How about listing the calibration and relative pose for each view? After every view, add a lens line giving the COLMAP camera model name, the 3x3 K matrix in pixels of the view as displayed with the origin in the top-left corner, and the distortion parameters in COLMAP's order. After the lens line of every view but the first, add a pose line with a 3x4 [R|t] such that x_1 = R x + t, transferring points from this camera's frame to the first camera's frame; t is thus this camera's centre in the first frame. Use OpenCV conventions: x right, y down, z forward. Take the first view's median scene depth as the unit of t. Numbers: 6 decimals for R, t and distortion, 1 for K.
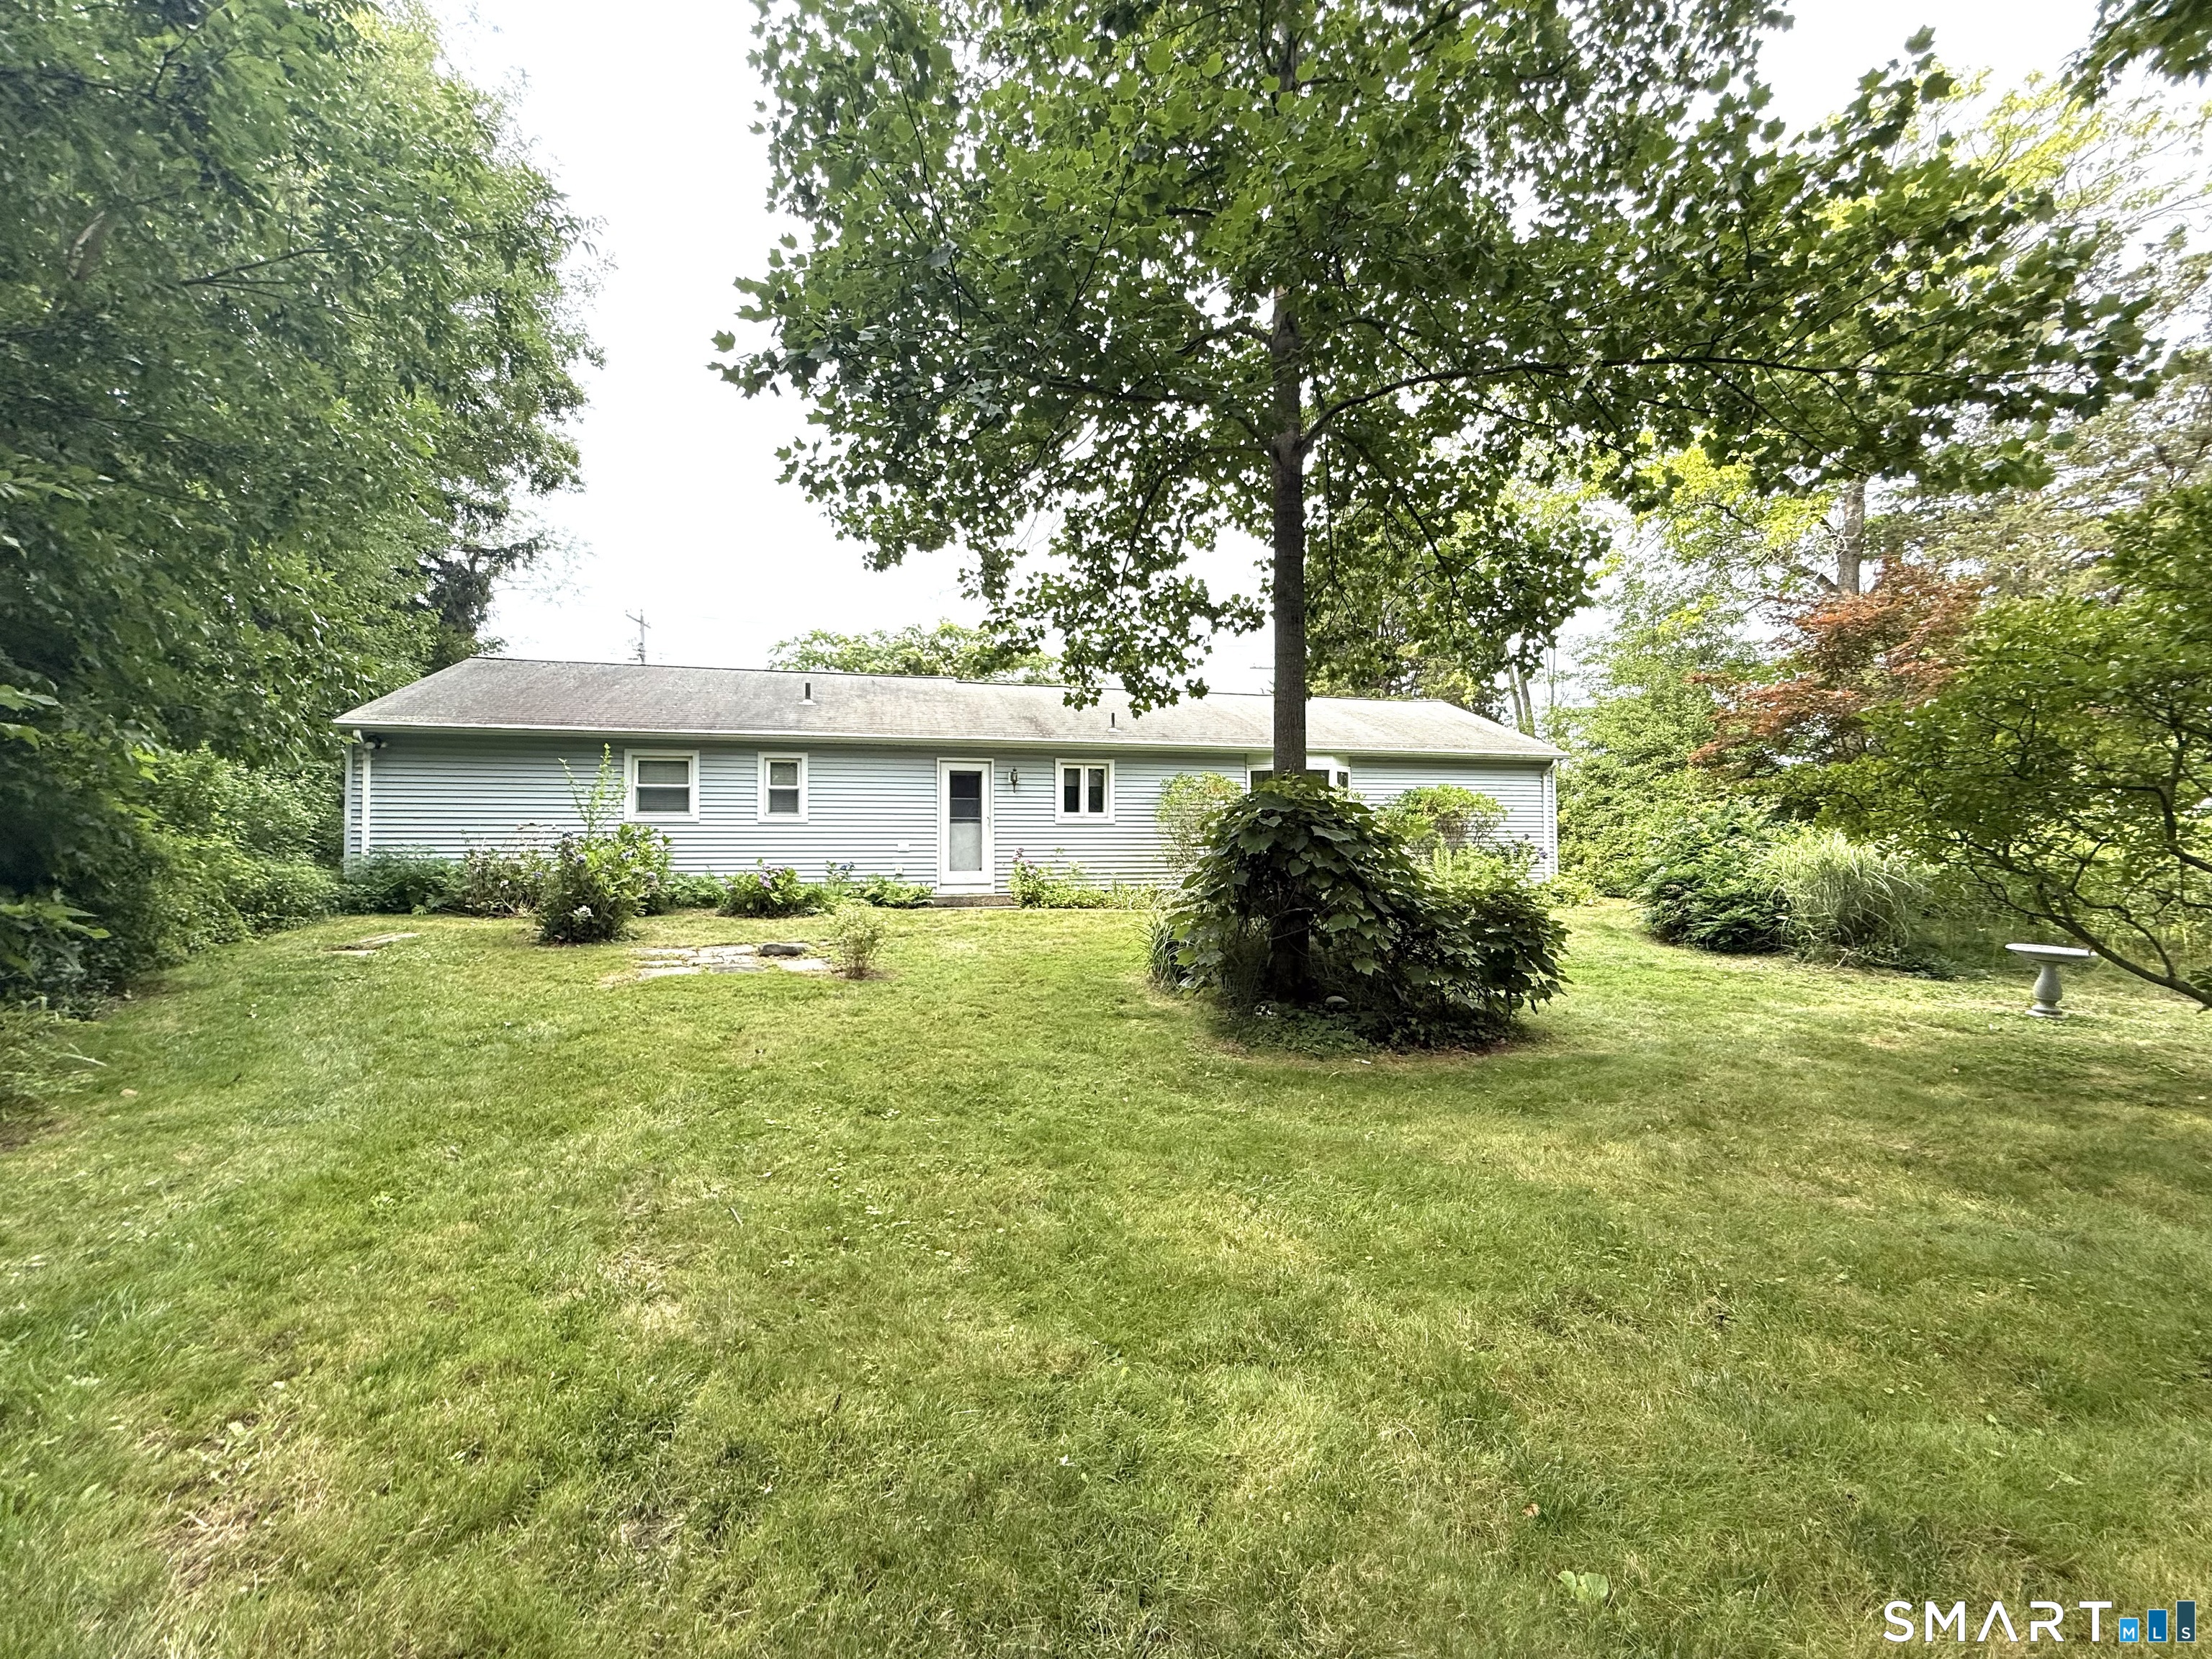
lens RADIAL K [[883.4, 0, 1106.0], [0, 883.4, 829.5], [0, 0, 1]] dist [-0.001798, -0.000198]
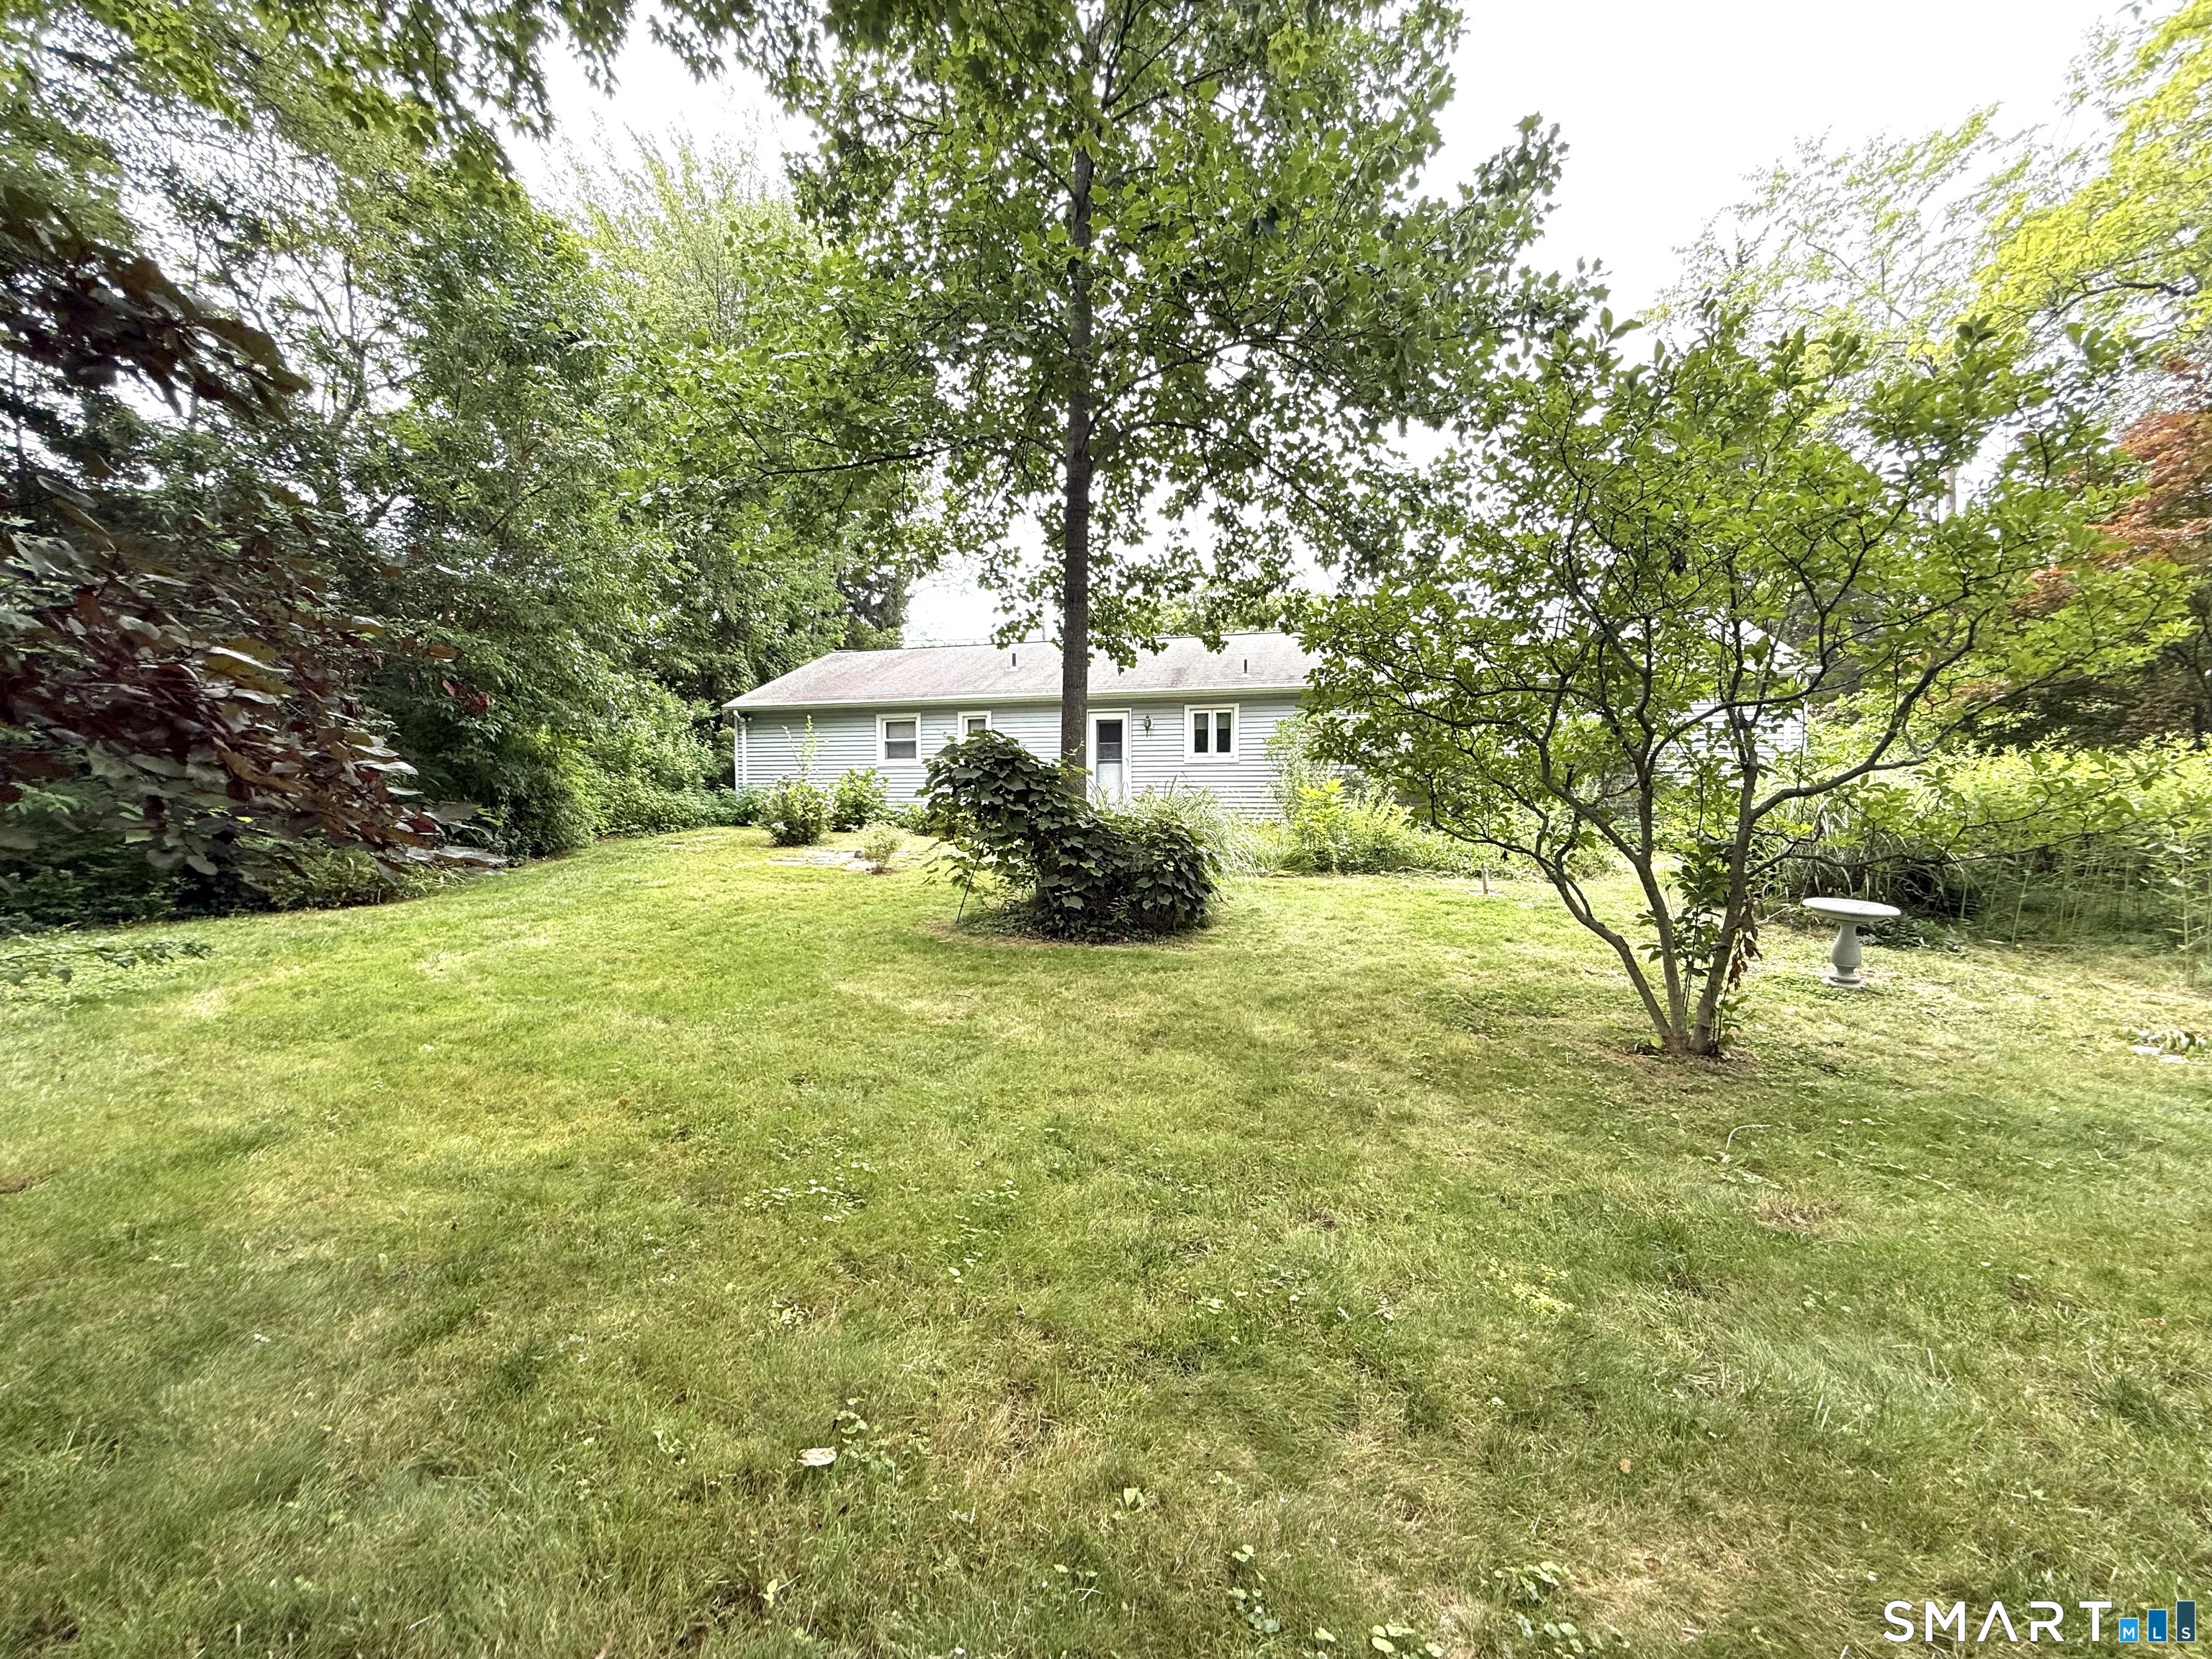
lens RADIAL K [[883.4, 0, 1106.0], [0, 883.4, 829.5], [0, 0, 1]] dist [-0.001798, -0.000198]
pose [[0.859421, 0.024483, -0.510682, 0.479730], [0.009954, 0.997862, 0.064589, 0.004087], [0.511171, -0.060592, 0.857340, -0.022106]]
